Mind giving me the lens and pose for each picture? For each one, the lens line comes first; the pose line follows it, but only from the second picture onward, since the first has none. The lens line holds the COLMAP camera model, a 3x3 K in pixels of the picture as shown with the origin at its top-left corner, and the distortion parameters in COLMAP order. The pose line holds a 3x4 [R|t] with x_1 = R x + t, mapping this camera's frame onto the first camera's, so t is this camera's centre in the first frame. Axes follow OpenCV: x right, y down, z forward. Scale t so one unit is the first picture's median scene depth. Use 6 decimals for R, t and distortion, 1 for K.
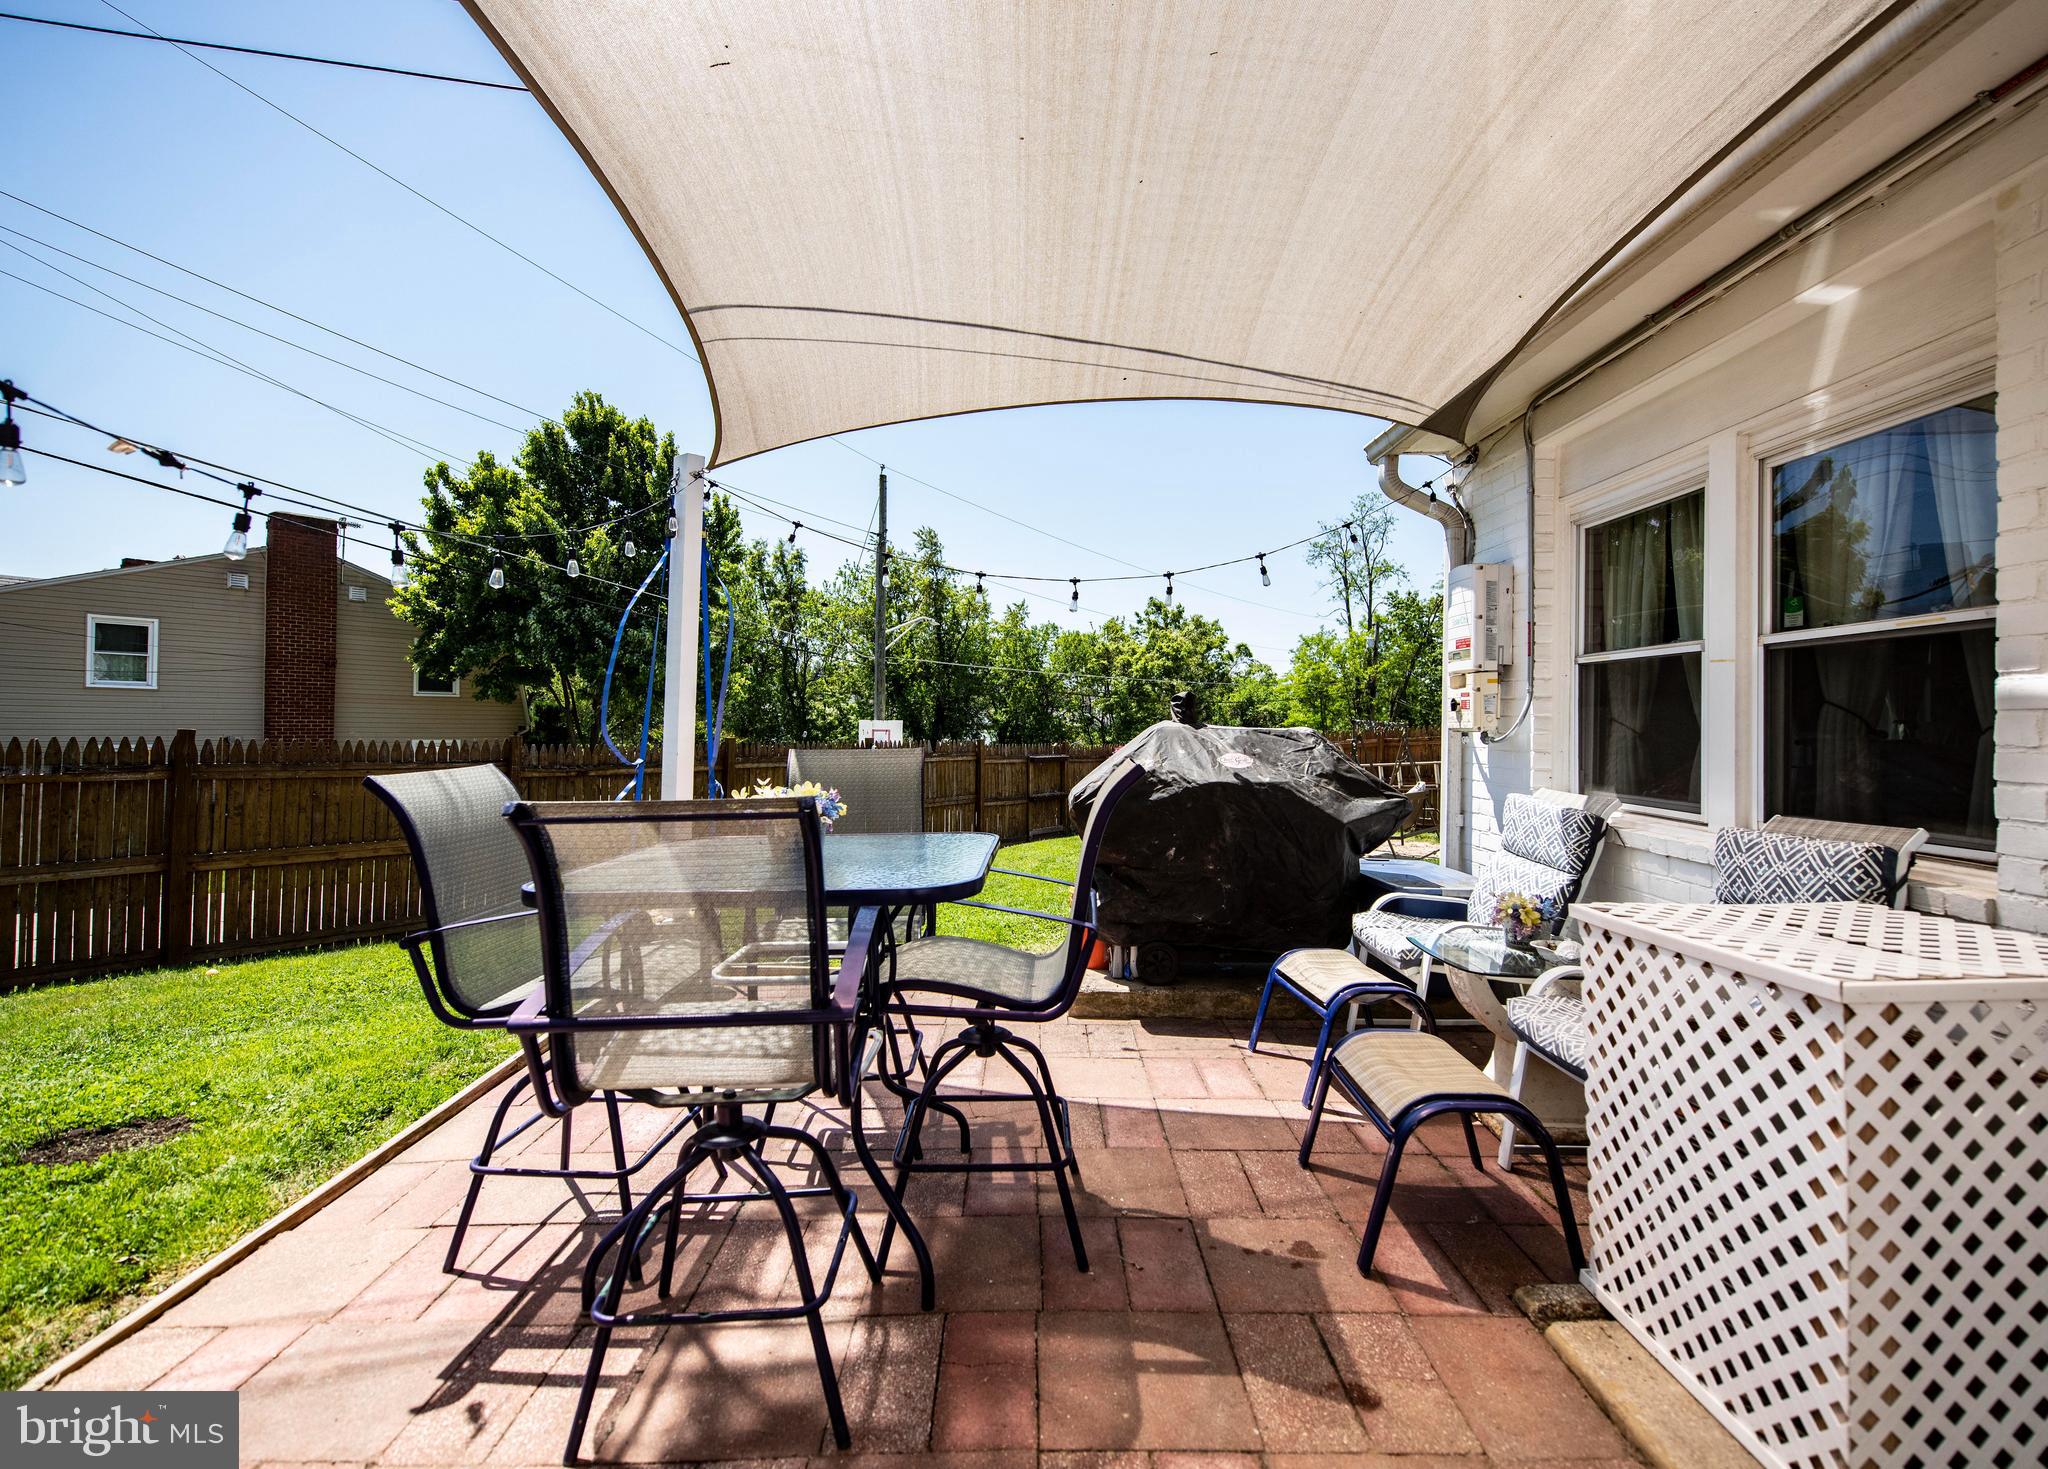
lens RADIAL K [[941.8, 0, 1032.6], [0, 941.8, 730.9], [0, 0, 1]] dist [-0.017314, -0.000074]
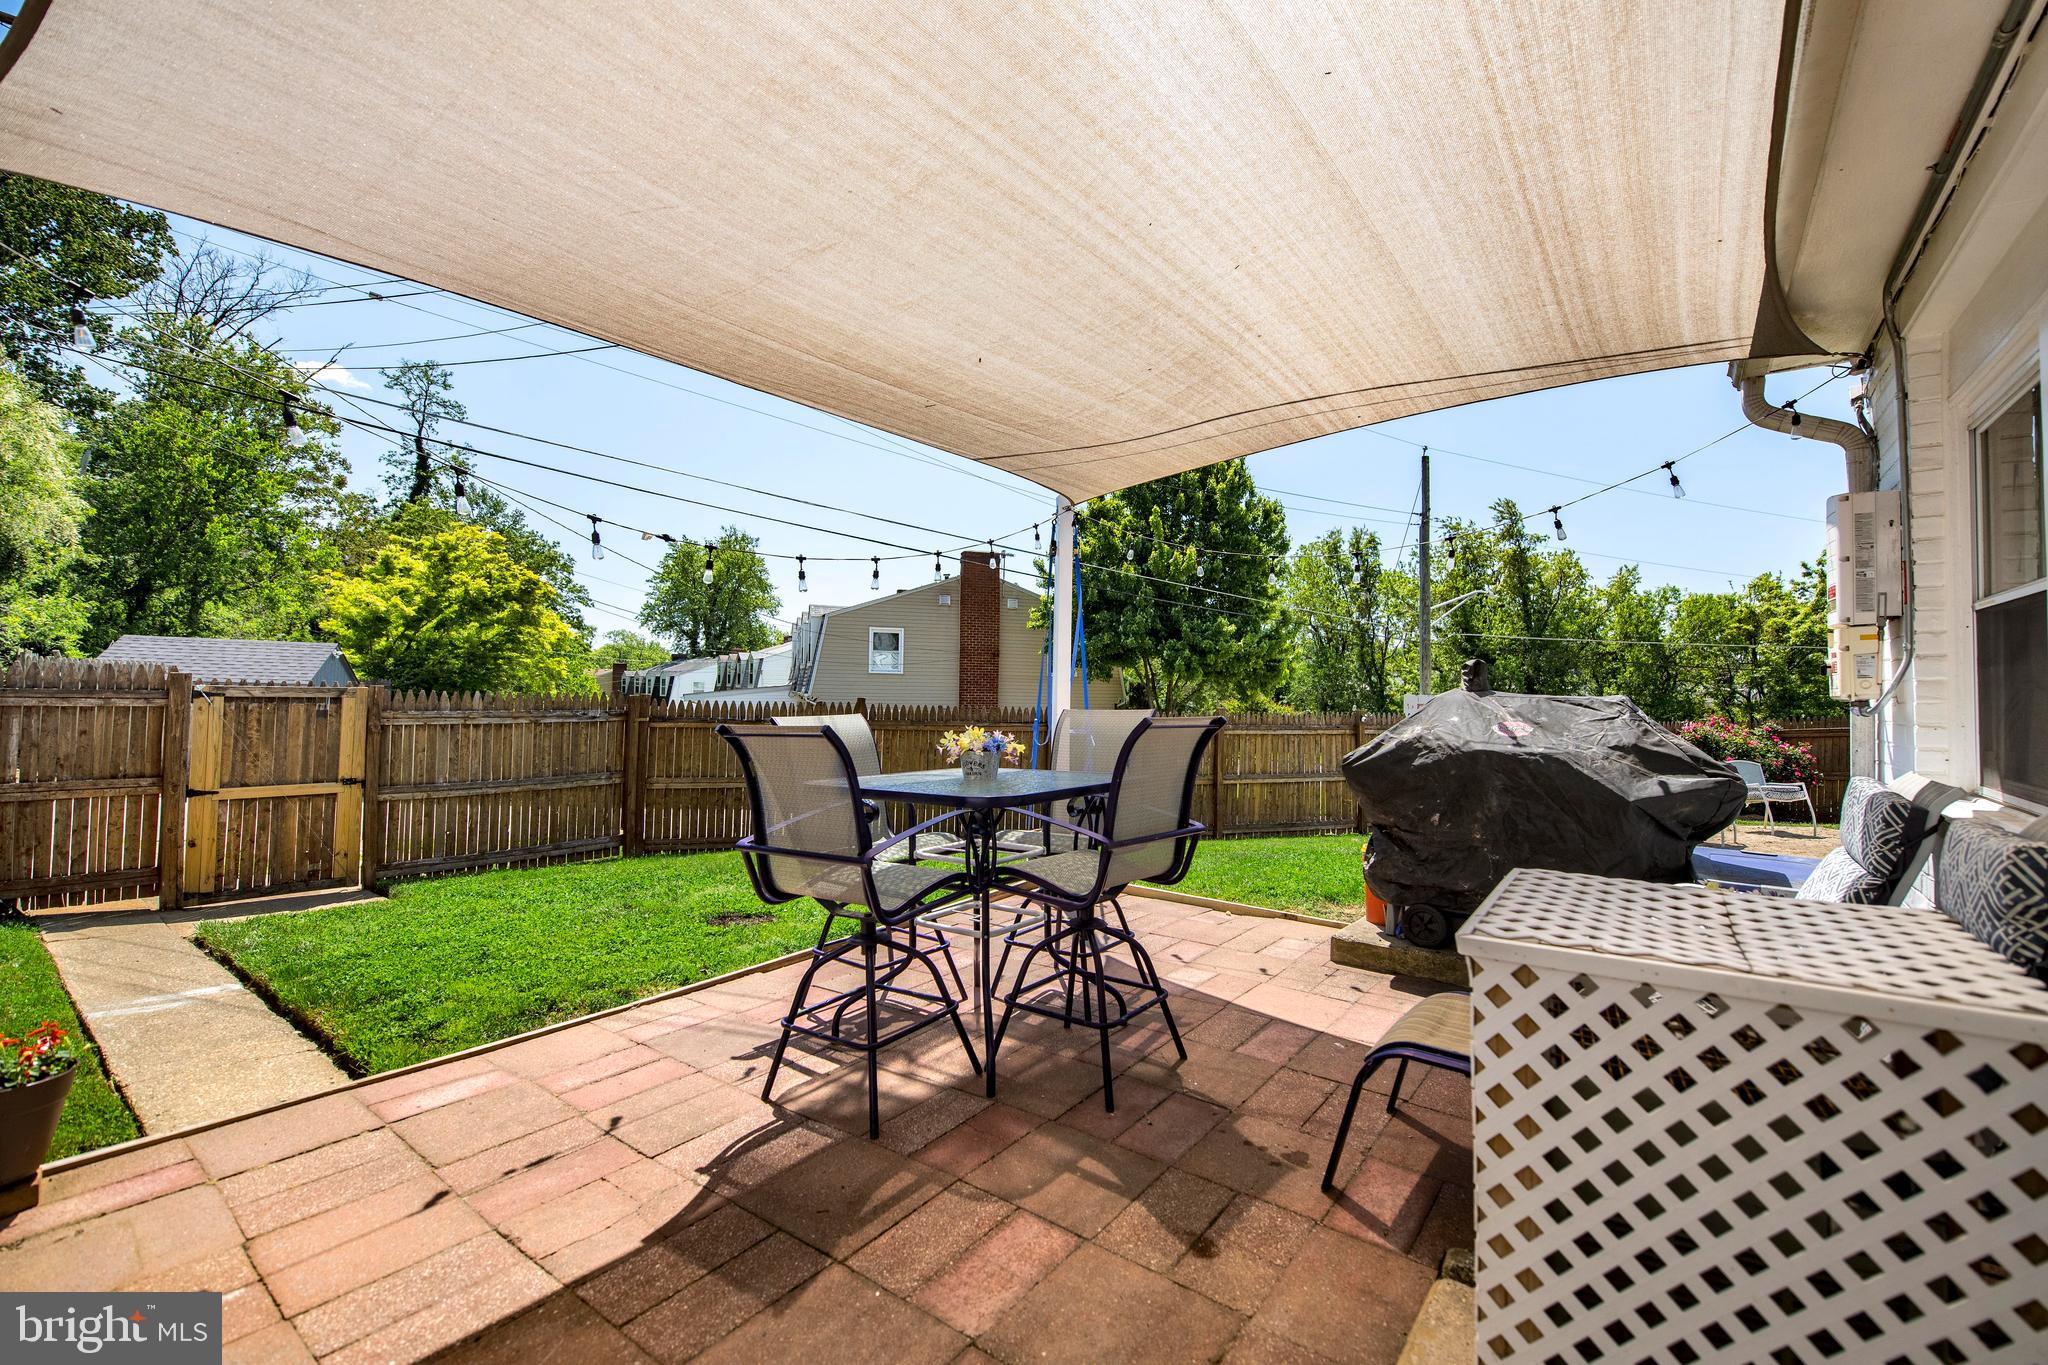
lens RADIAL K [[855.7, 0, 1024.0], [0, 855.7, 682.5], [0, 0, 1]] dist [-0.000681, -0.012224]
pose [[0.794770, -0.007980, -0.606859, 0.075752], [-0.008354, 0.999675, -0.024087, 0.001850], [0.606854, 0.024213, 0.794445, -0.002122]]
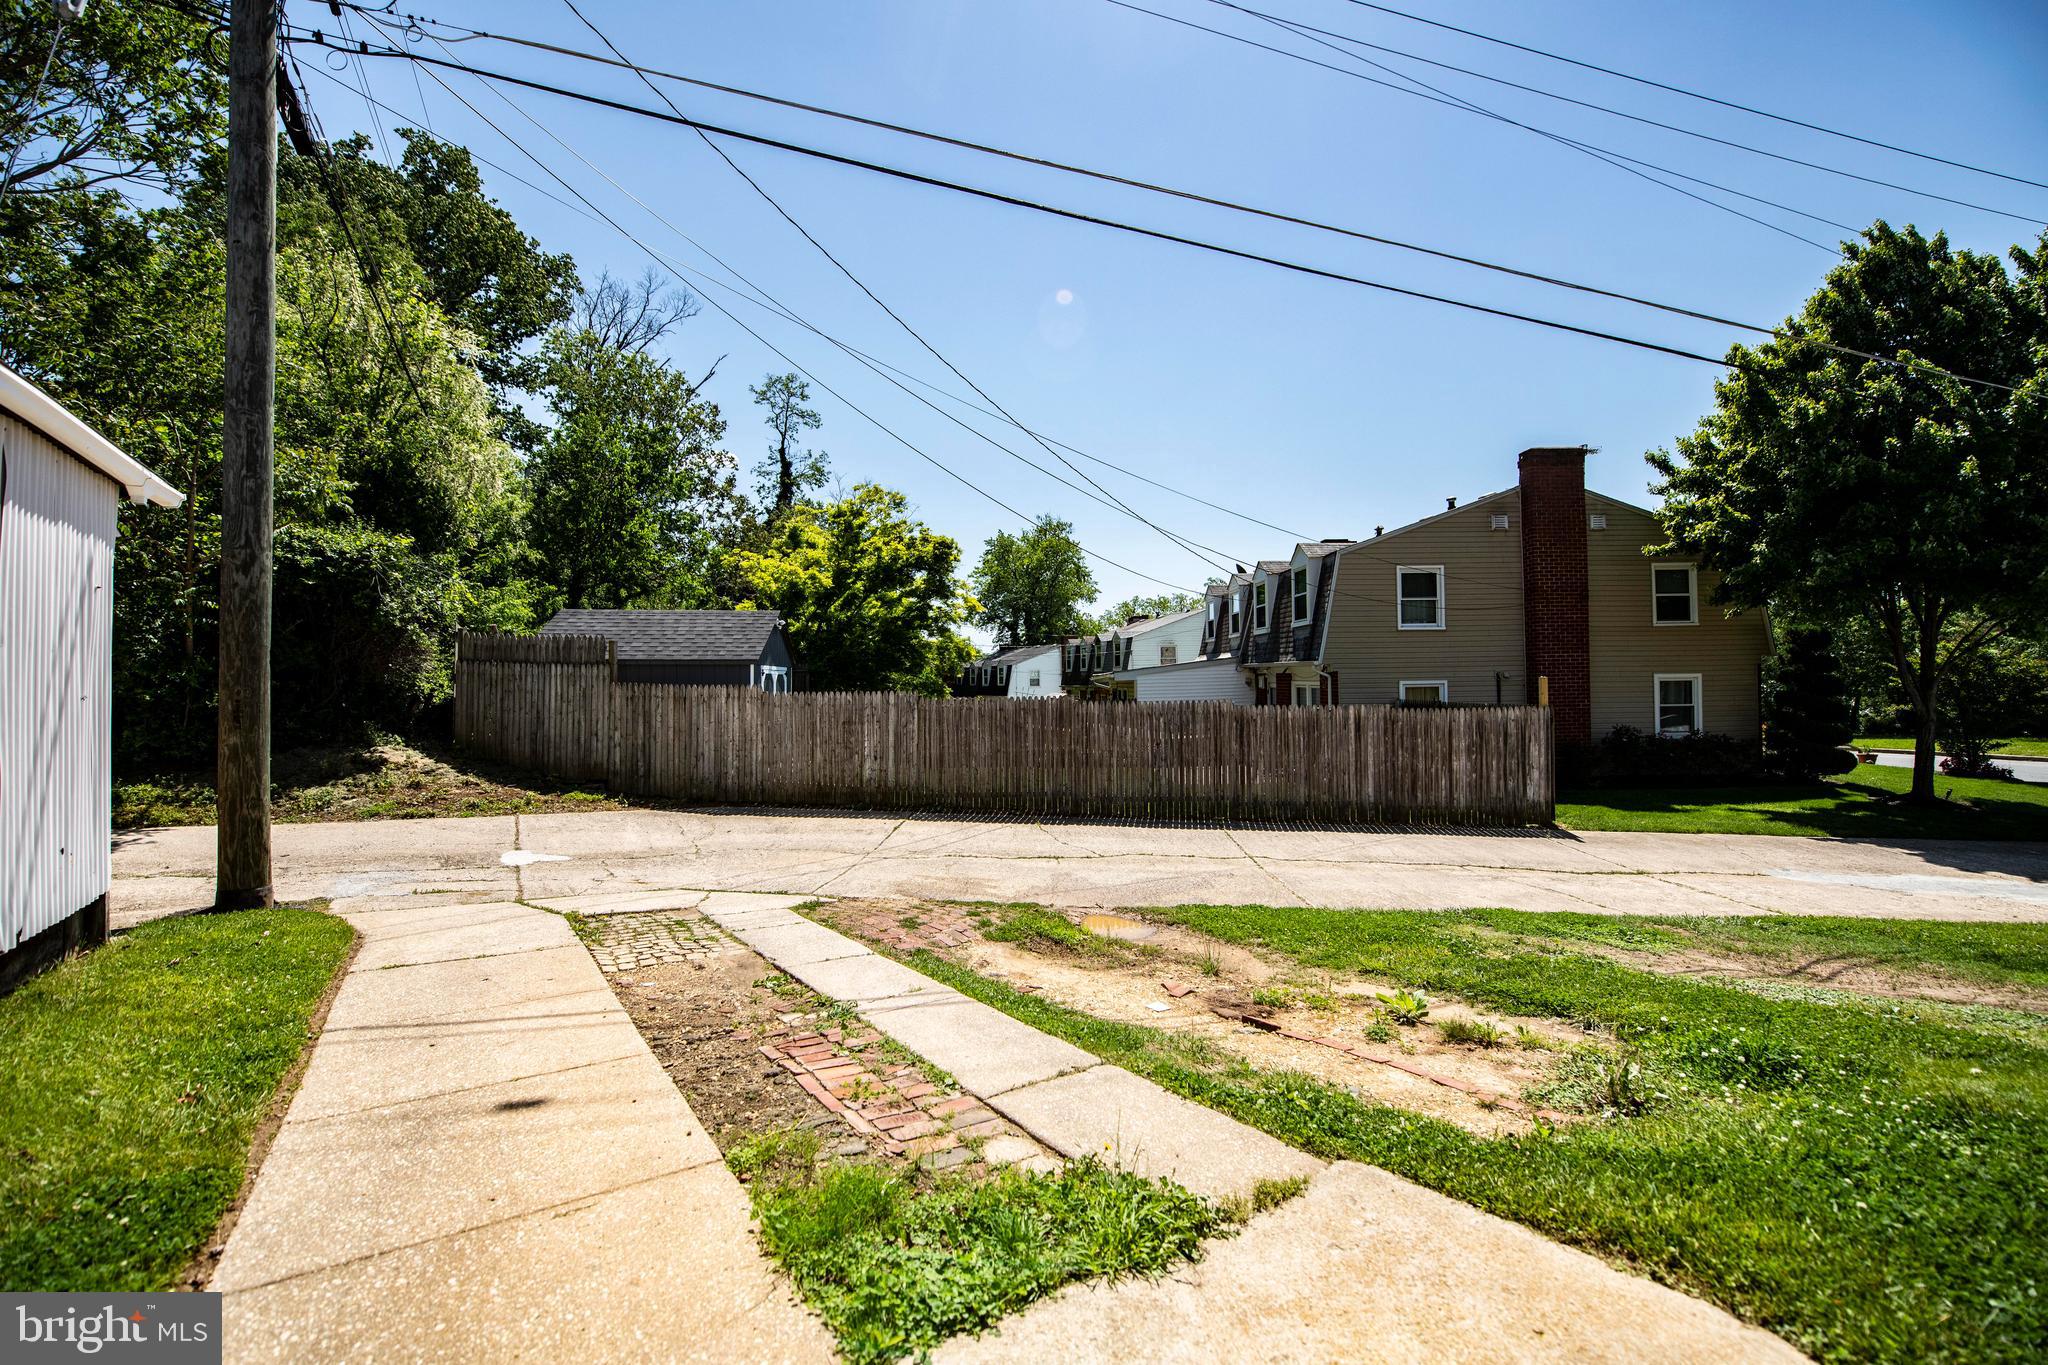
lens RADIAL K [[814.7, 0, 1032.2], [0, 814.7, 672.3], [0, 0, 1]] dist [-0.014226, -0.000643]
pose [[0.584291, -0.030911, -0.810956, -0.471483], [0.014726, 0.999514, -0.027488, 0.025339], [0.811411, 0.004118, 0.584462, 0.051494]]
